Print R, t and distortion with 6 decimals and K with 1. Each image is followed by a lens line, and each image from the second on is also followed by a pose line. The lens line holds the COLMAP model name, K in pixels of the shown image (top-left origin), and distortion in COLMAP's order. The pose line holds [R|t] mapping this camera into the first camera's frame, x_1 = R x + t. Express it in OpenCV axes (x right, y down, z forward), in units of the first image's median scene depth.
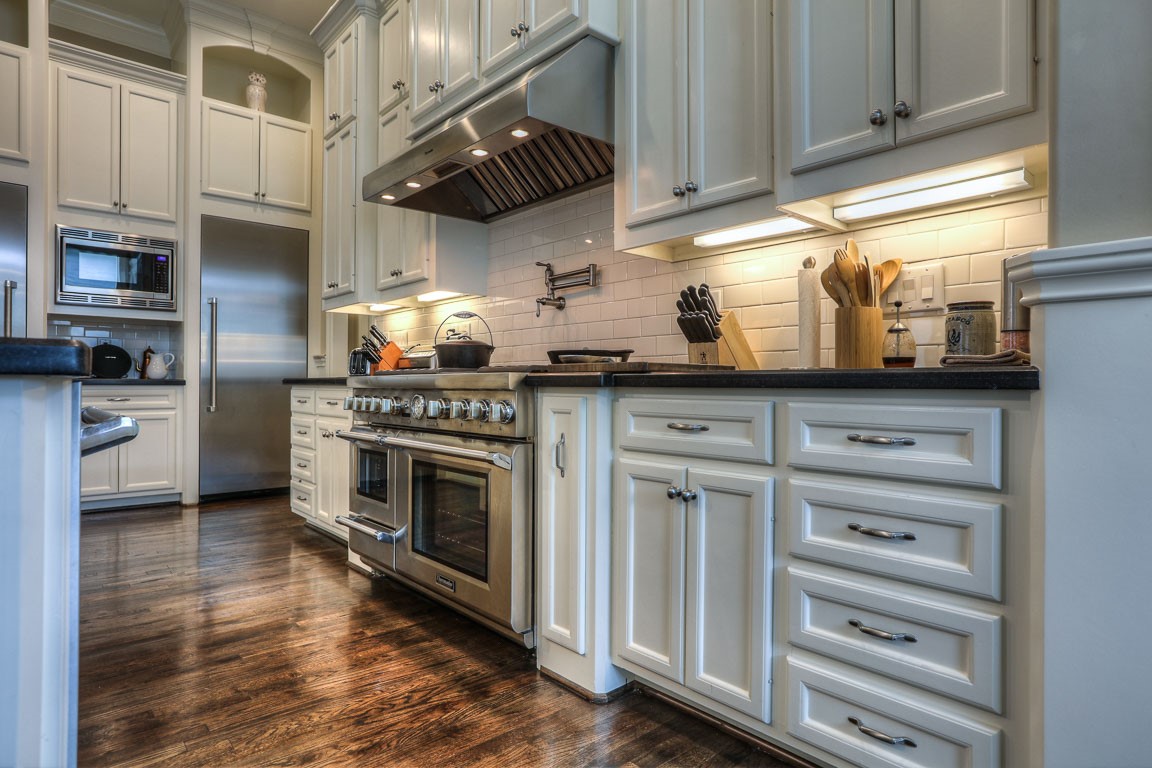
lens RADIAL K [[645.5, 0, 576.0], [0, 645.5, 384.0], [0, 0, 1]] dist [-0.053509, 0.044142]
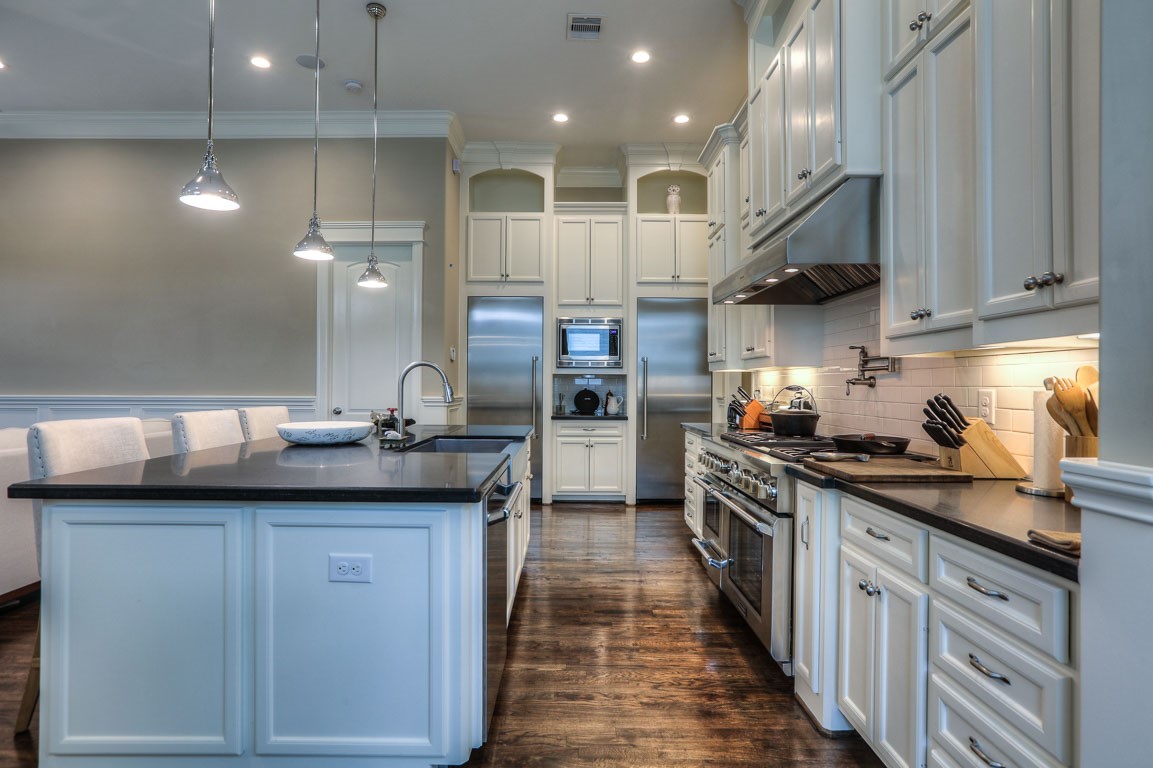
lens RADIAL K [[630.0, 0, 575.8], [0, 630.0, 368.5], [0, 0, 1]] dist [-0.057599, 0.048074]
pose [[0.741425, -0.003189, -0.671028, 0.330178], [0.001773, 0.999995, -0.002793, -0.149722], [0.671033, 0.000881, 0.741427, -0.159814]]
